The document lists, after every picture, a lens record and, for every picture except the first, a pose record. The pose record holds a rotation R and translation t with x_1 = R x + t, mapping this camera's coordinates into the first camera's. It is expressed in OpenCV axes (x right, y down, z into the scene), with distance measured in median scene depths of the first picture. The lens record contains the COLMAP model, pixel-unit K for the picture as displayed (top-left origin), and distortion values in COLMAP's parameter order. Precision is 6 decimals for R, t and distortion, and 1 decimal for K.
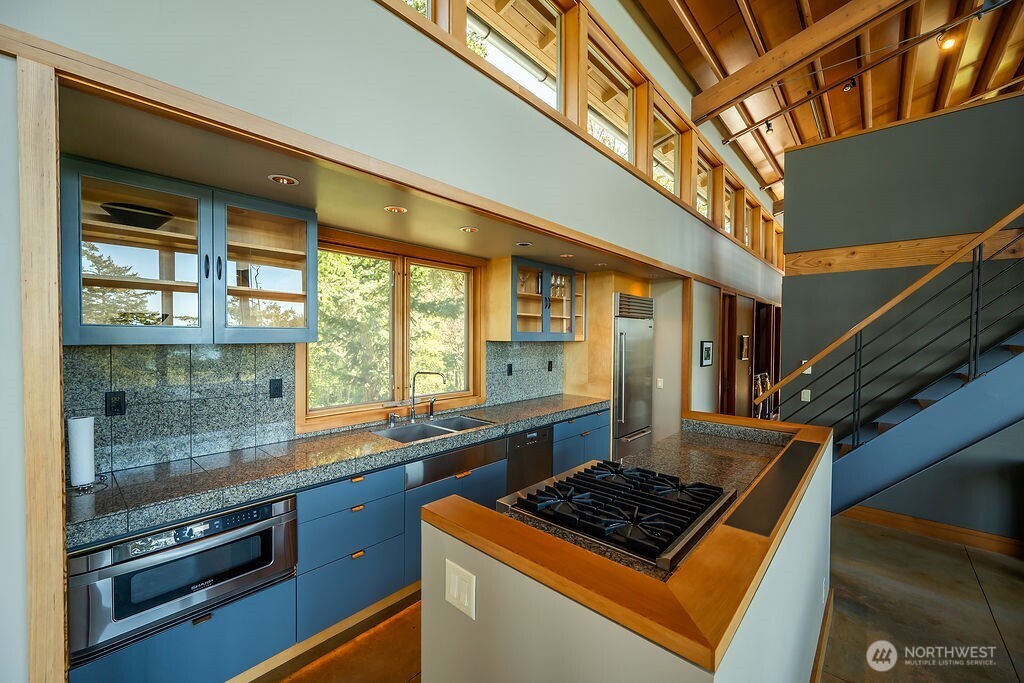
lens RADIAL K [[412.6, 0, 512.0], [0, 412.6, 341.5], [0, 0, 1]] dist [0.000696, -0.000145]
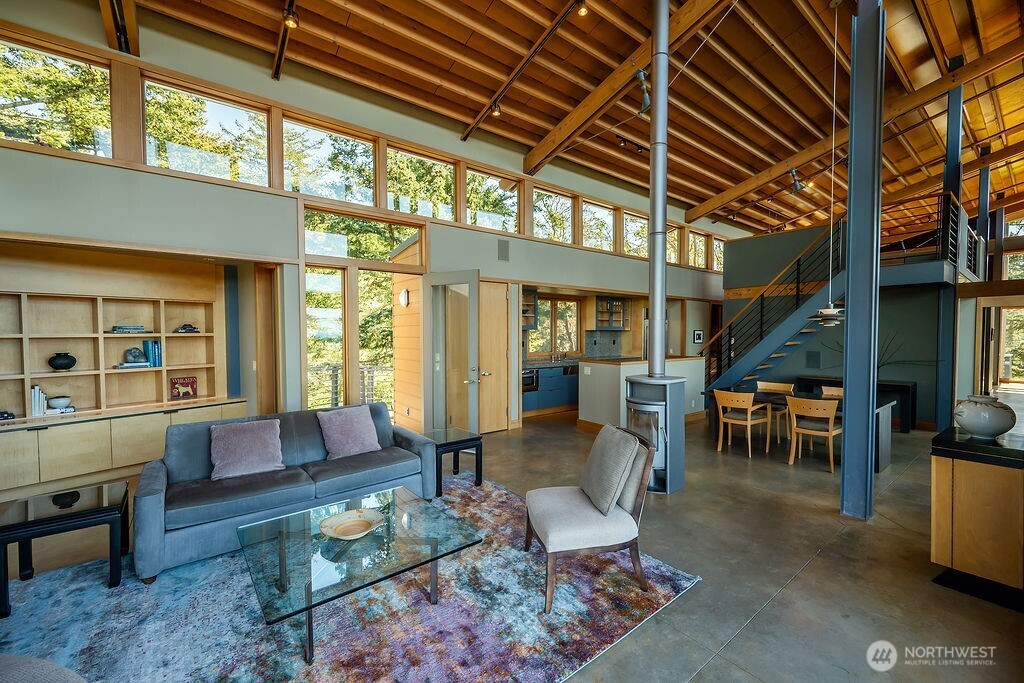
lens RADIAL K [[412.6, 0, 512.0], [0, 412.6, 341.5], [0, 0, 1]] dist [0.000696, -0.000145]
pose [[0.980634, -0.001799, -0.195839, -0.008766], [0.003285, 0.999968, 0.007263, 0.043325], [0.195819, -0.007765, 0.980609, -1.367496]]
